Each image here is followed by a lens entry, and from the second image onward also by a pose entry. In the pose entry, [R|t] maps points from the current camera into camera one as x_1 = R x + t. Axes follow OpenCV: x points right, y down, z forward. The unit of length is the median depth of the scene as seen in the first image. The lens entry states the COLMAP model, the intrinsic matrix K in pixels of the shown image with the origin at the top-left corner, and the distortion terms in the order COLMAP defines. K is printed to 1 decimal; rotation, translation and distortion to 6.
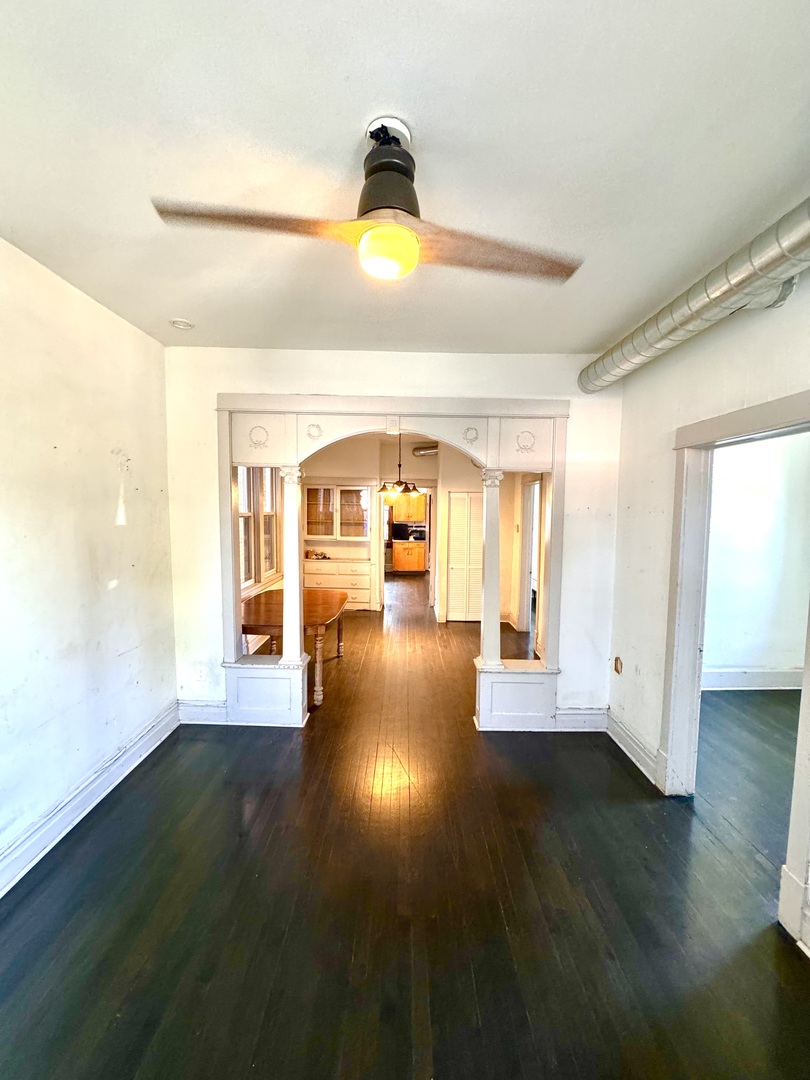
lens RADIAL K [[431.4, 0, 407.7], [0, 431.4, 541.1], [0, 0, 1]] dist [-0.005467, 0.000434]
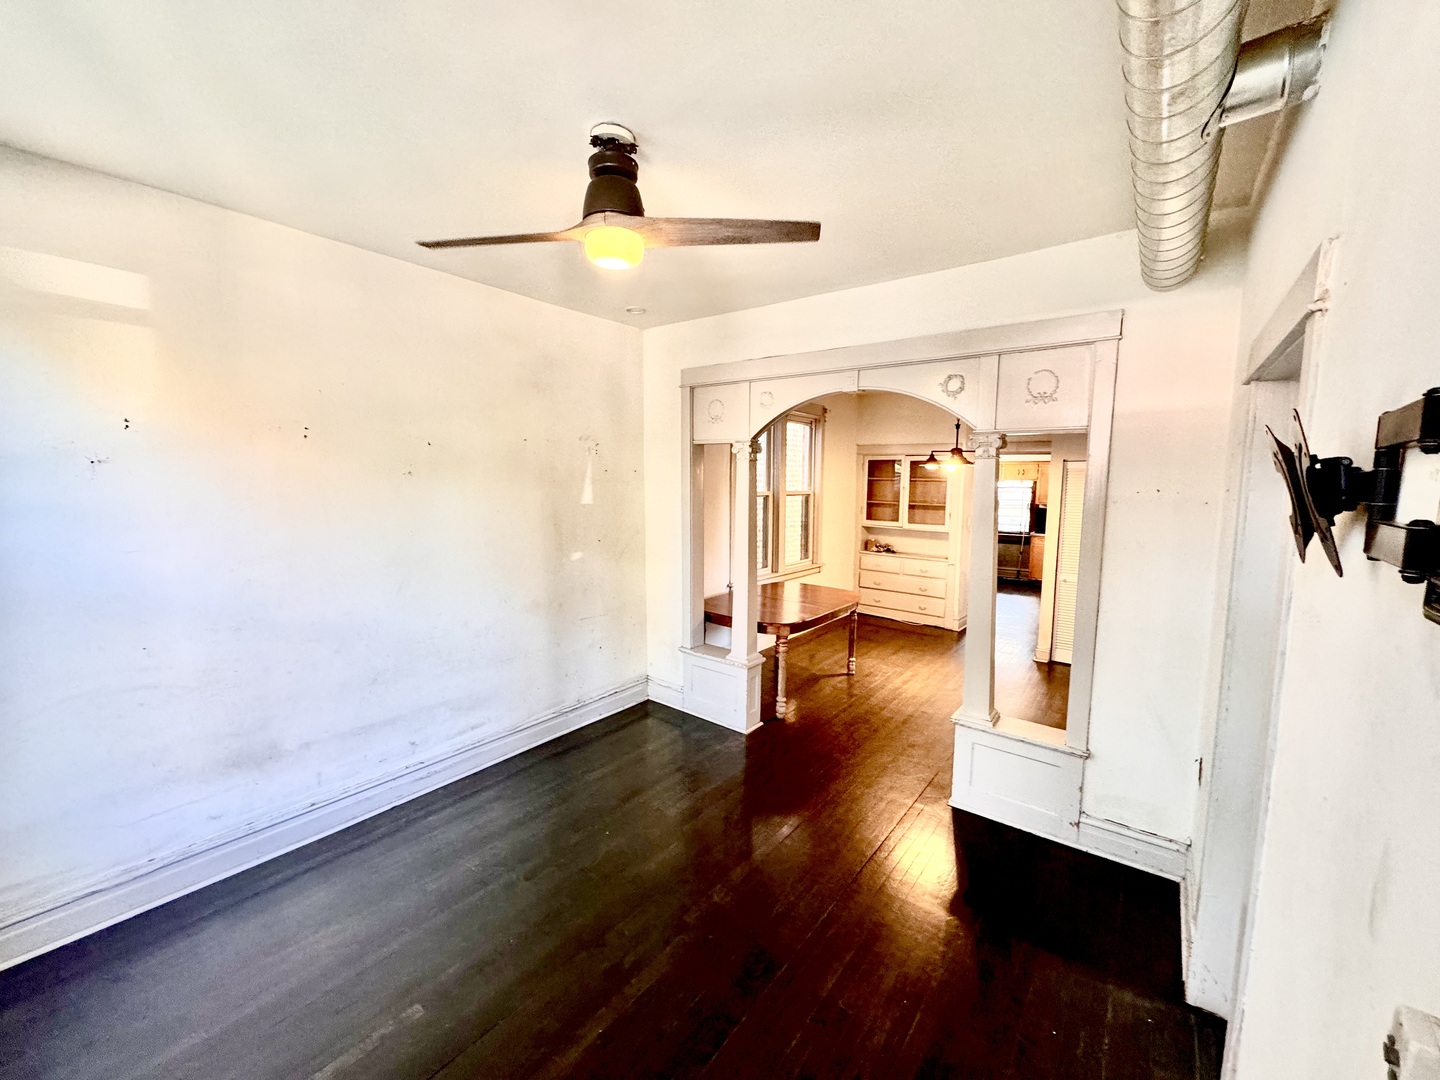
lens RADIAL K [[575.2, 0, 712.0], [0, 575.2, 539.2], [0, 0, 1]] dist [-0.005467, 0.000434]
pose [[0.784589, 0.058963, -0.617207, 0.280024], [-0.045551, 0.998259, 0.037462, -0.008279], [0.618341, -0.001278, 0.785909, 0.014615]]
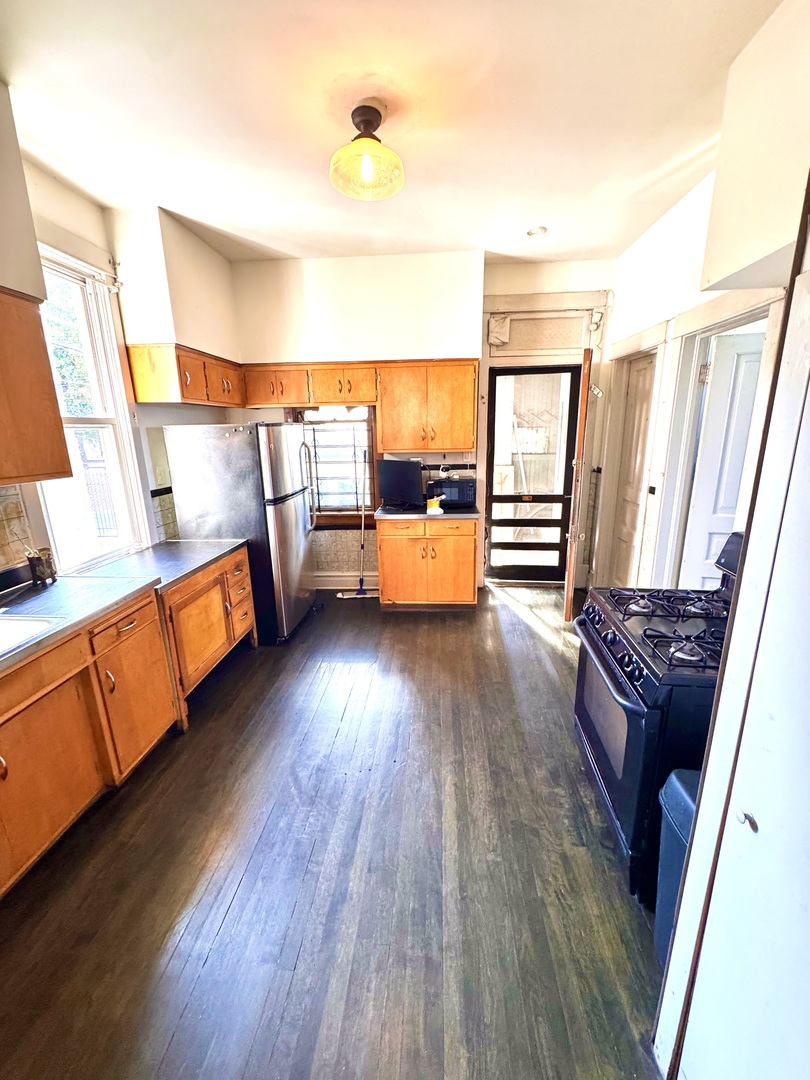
lens RADIAL K [[431.4, 0, 410.5], [0, 431.4, 543.9], [0, 0, 1]] dist [-0.005467, 0.000434]
pose [[0.996309, -0.013295, -0.084809, 0.041767], [0.027730, 0.984816, 0.171370, -0.077491], [0.081243, -0.173089, 0.981550, 1.526818]]
